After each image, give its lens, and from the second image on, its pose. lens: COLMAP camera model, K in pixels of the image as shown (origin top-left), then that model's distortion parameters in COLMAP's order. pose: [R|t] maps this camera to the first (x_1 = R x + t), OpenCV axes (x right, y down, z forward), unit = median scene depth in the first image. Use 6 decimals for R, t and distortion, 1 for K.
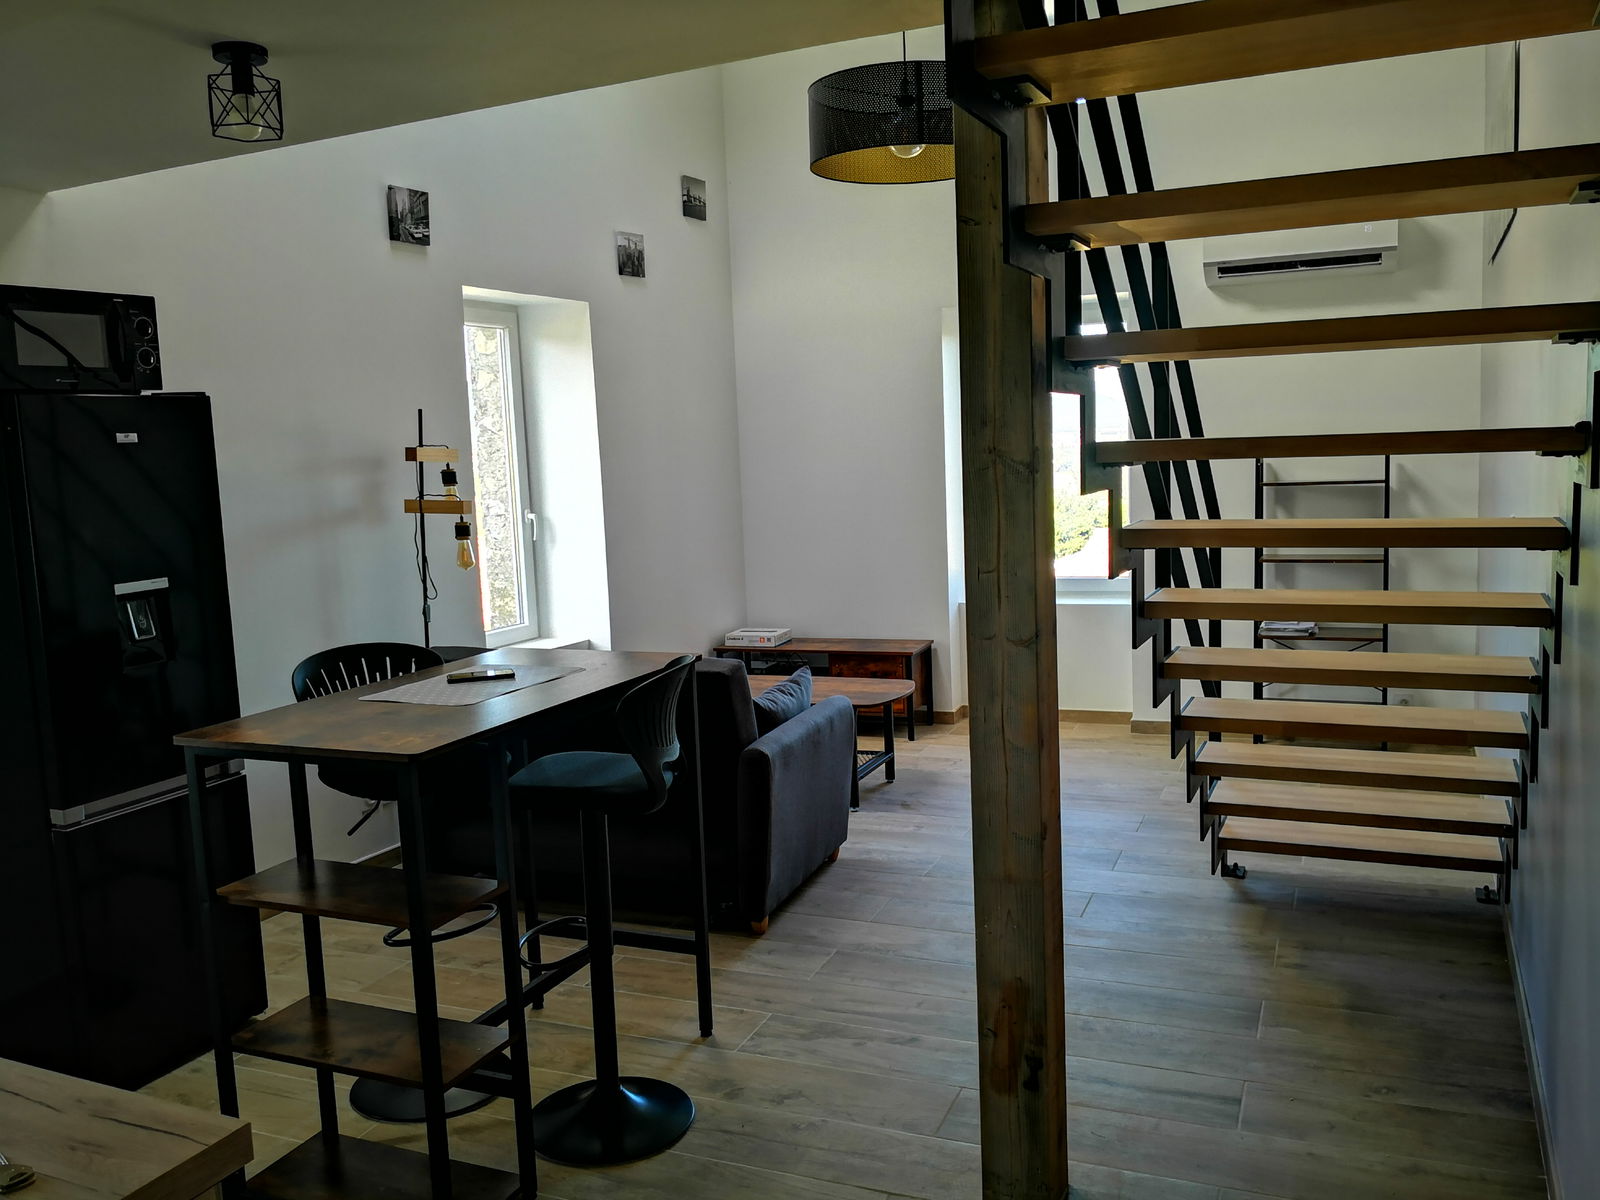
lens RADIAL K [[1299.9, 0, 807.4], [0, 1299.9, 600.3], [0, 0, 1]] dist [-0.000256, 0.006235]
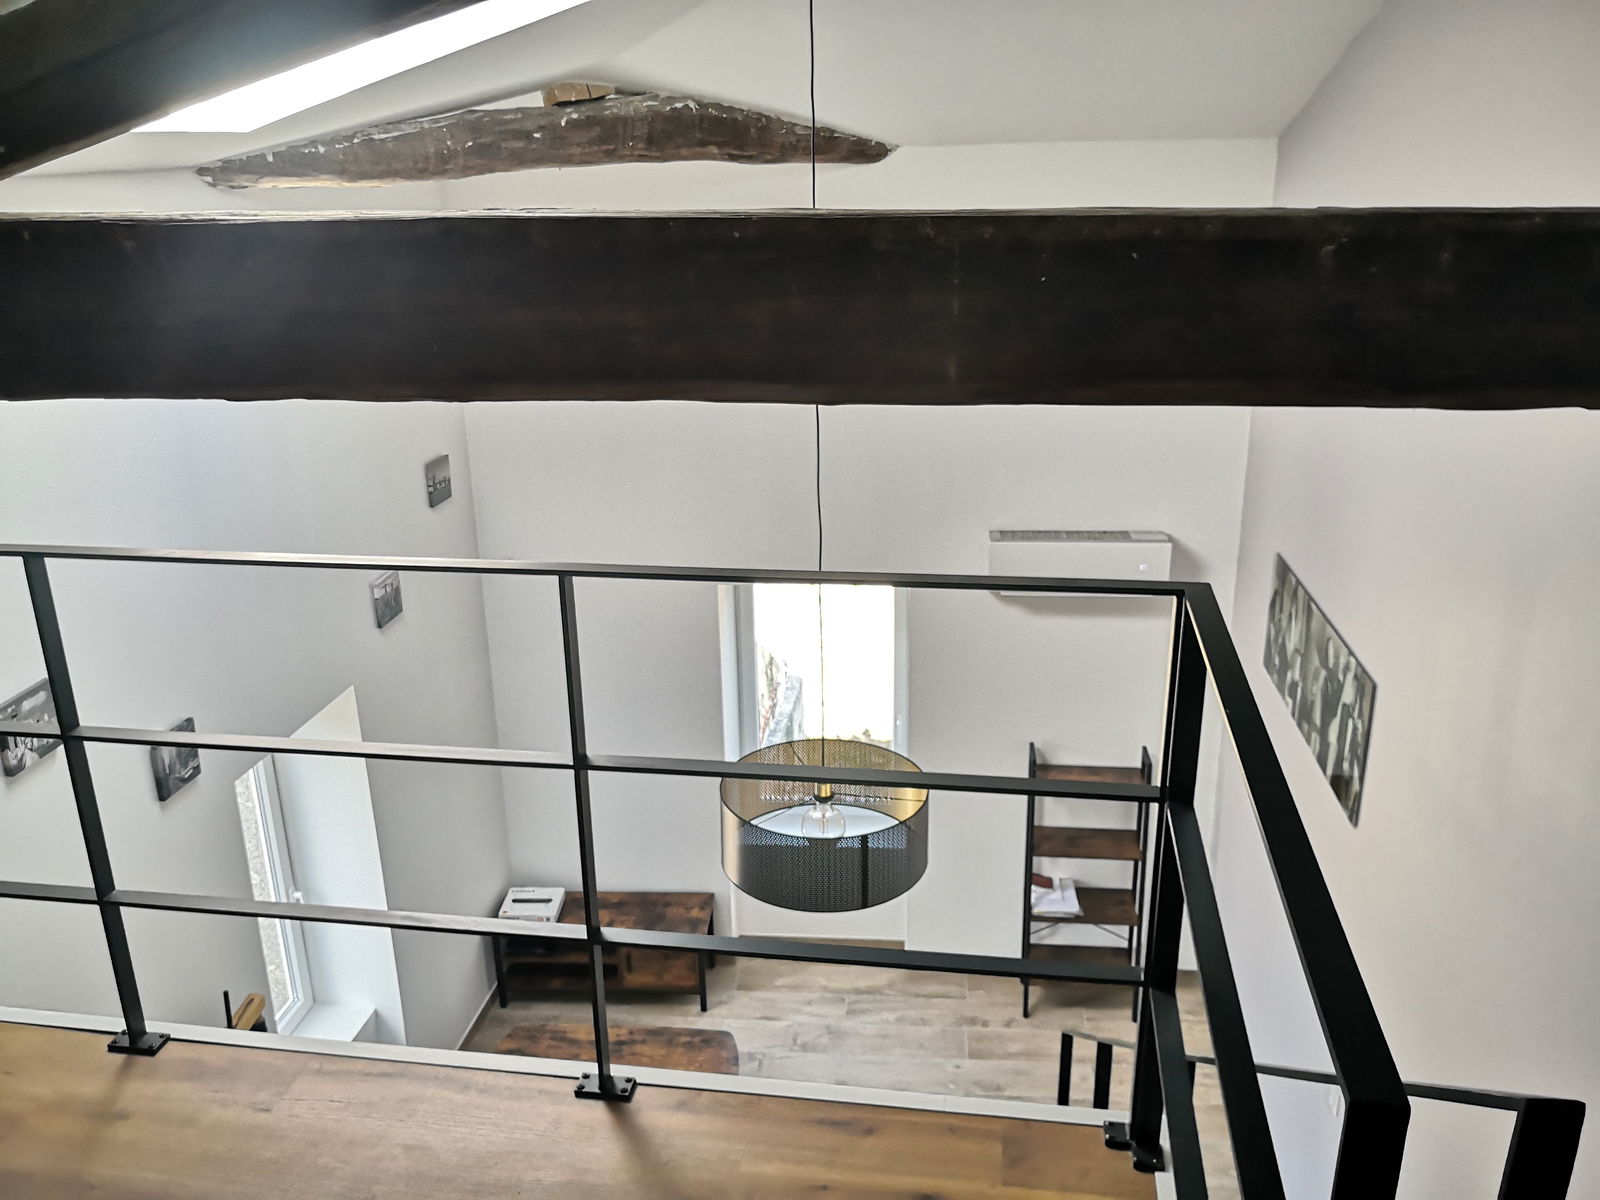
lens RADIAL K [[1306.4, 0, 804.6], [0, 1306.4, 606.4], [0, 0, 1]] dist [0.000437, 0.000288]
pose [[0.952331, -0.079207, 0.294606, -0.129855], [0.014300, 0.976235, 0.216242, -0.454051], [-0.304733, -0.201721, 0.930831, 0.094922]]
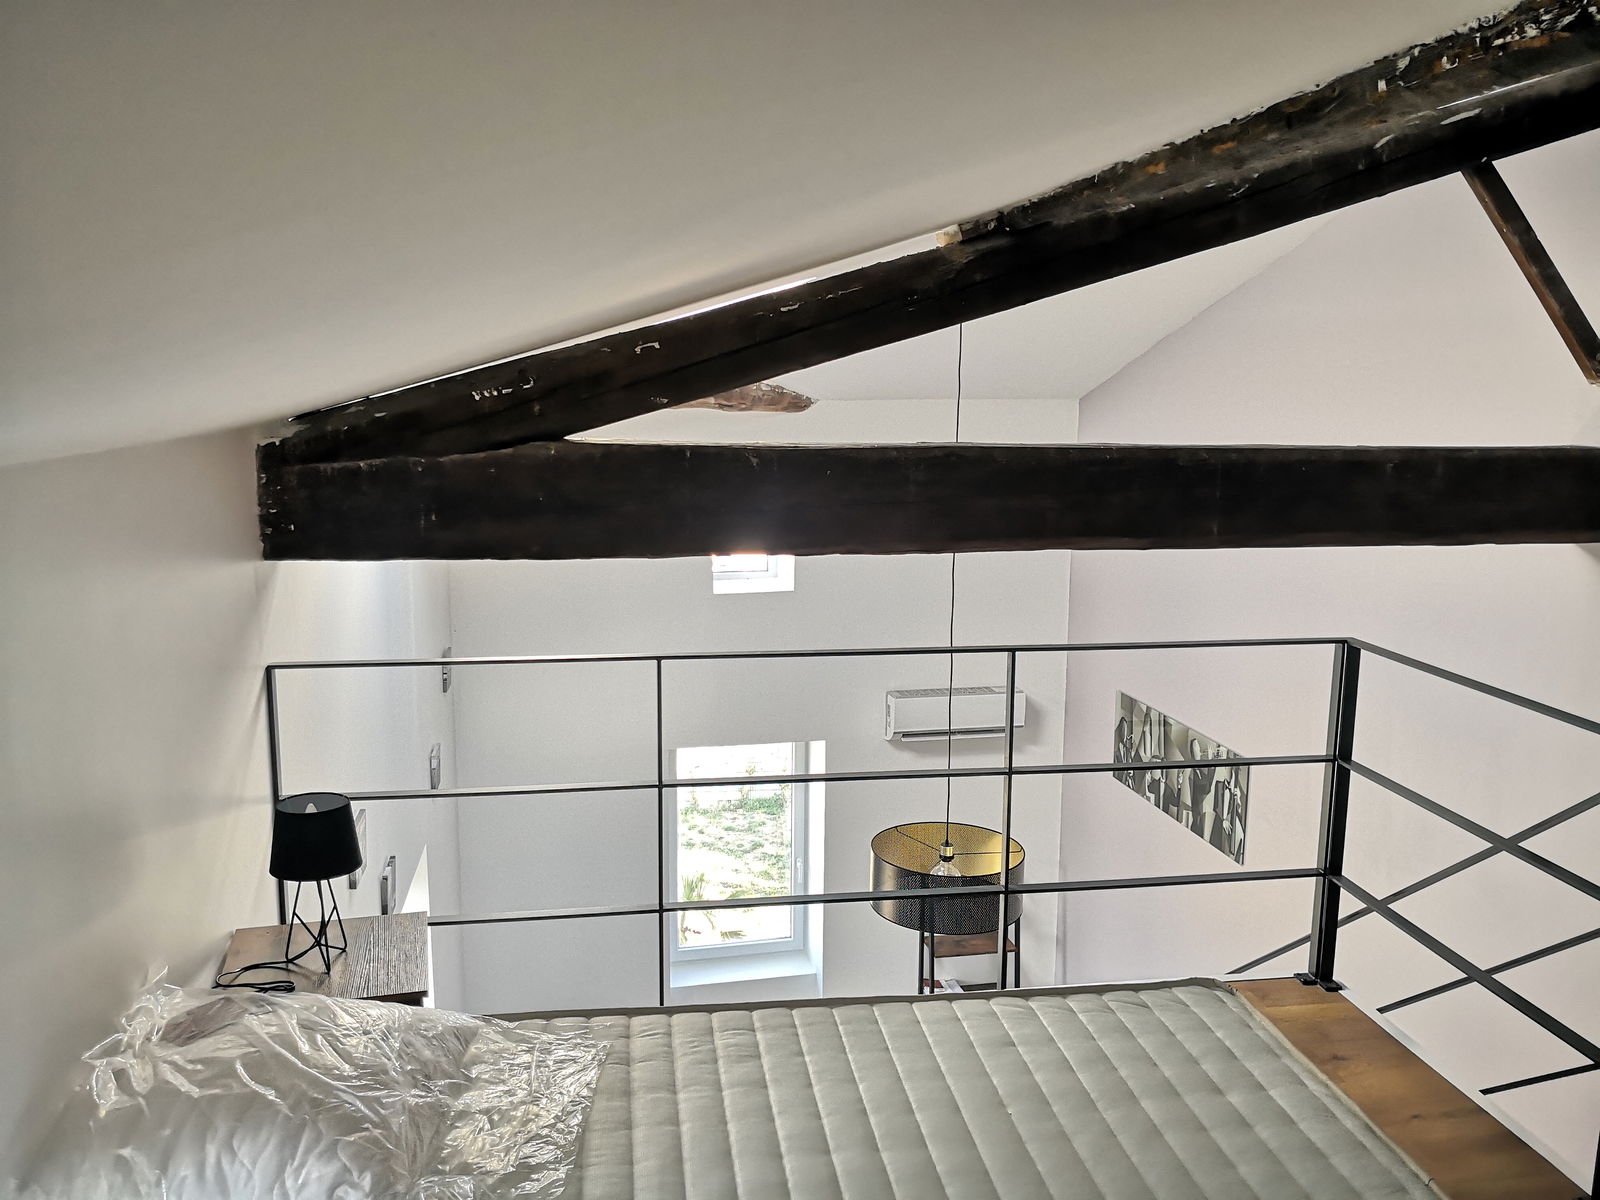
lens RADIAL K [[1299.9, 0, 807.4], [0, 1299.9, 600.3], [0, 0, 1]] dist [-0.000256, 0.006235]
pose [[0.811334, -0.049875, 0.582452, -0.489311], [0.028349, 0.998538, 0.046015, -0.440803], [-0.583895, -0.020821, 0.811562, 0.023914]]
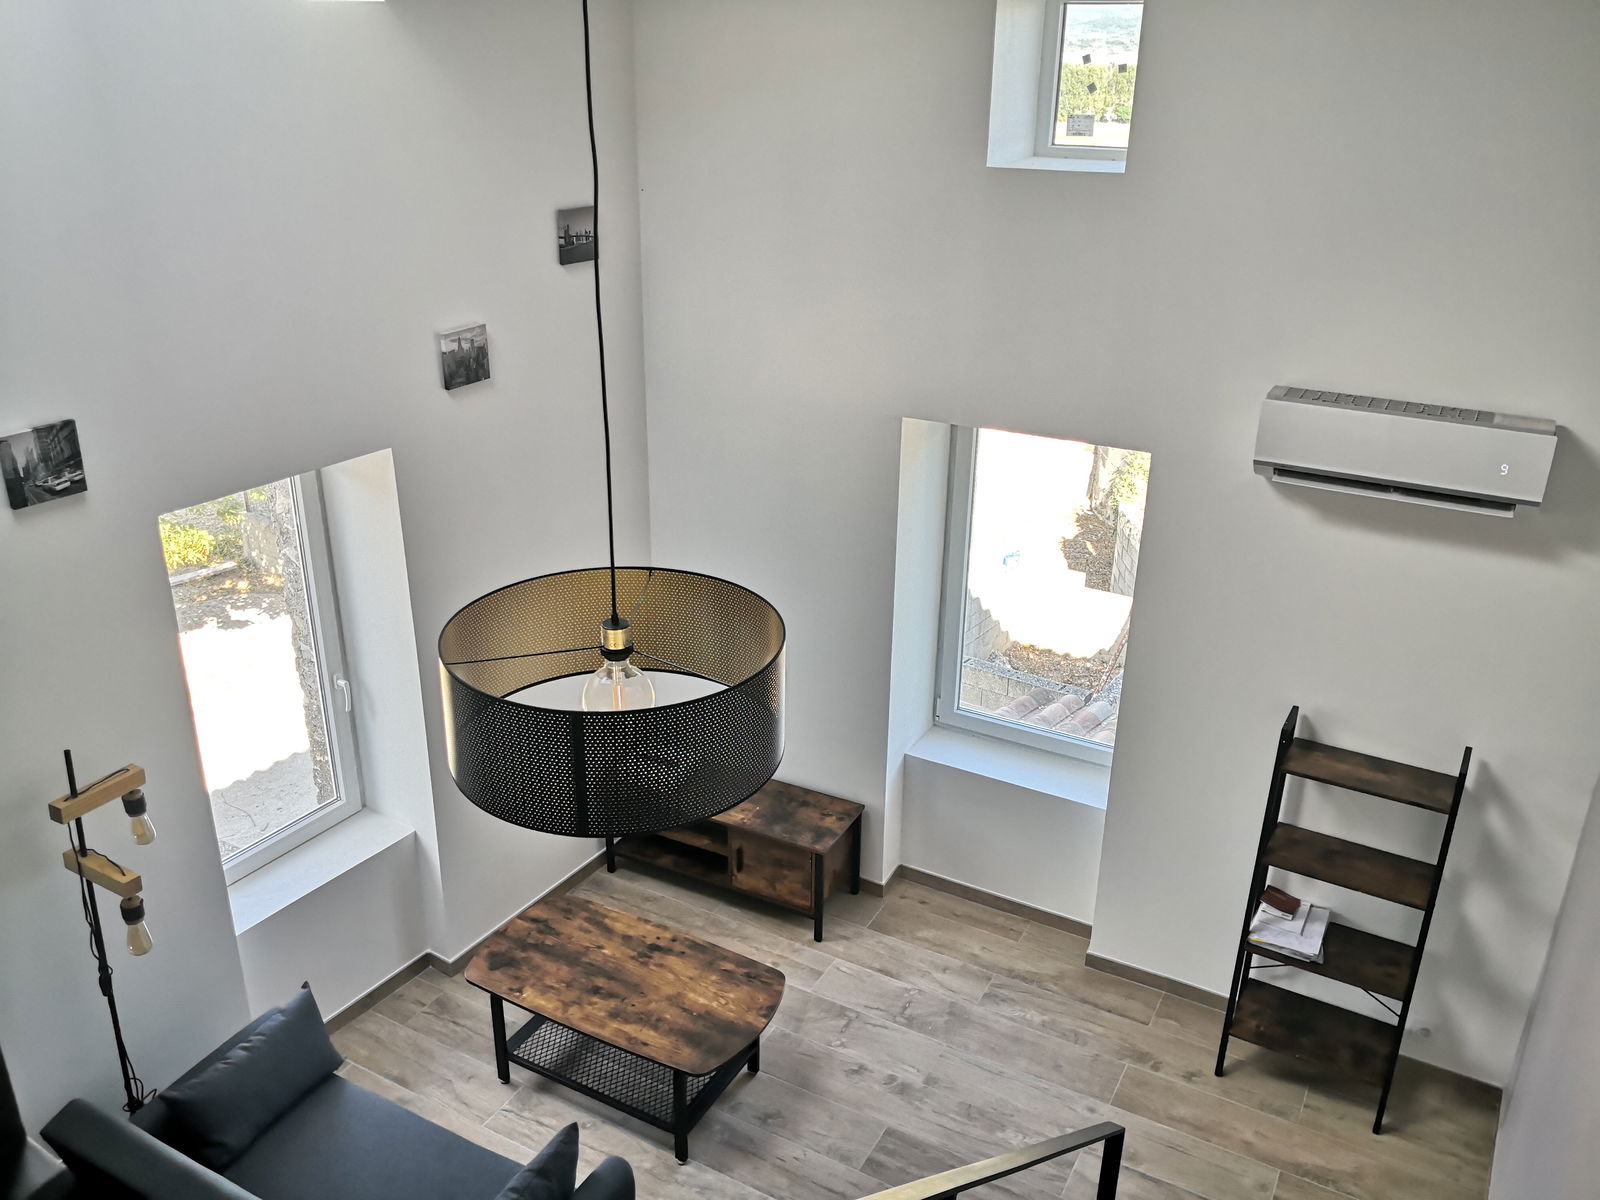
lens RADIAL K [[1299.9, 0, 807.4], [0, 1299.9, 600.3], [0, 0, 1]] dist [-0.000256, 0.006235]
pose [[0.992418, 0.094803, -0.078223, 0.127206], [-0.068769, 0.955788, 0.285903, -0.362614], [0.101869, -0.278356, 0.955061, 0.288528]]
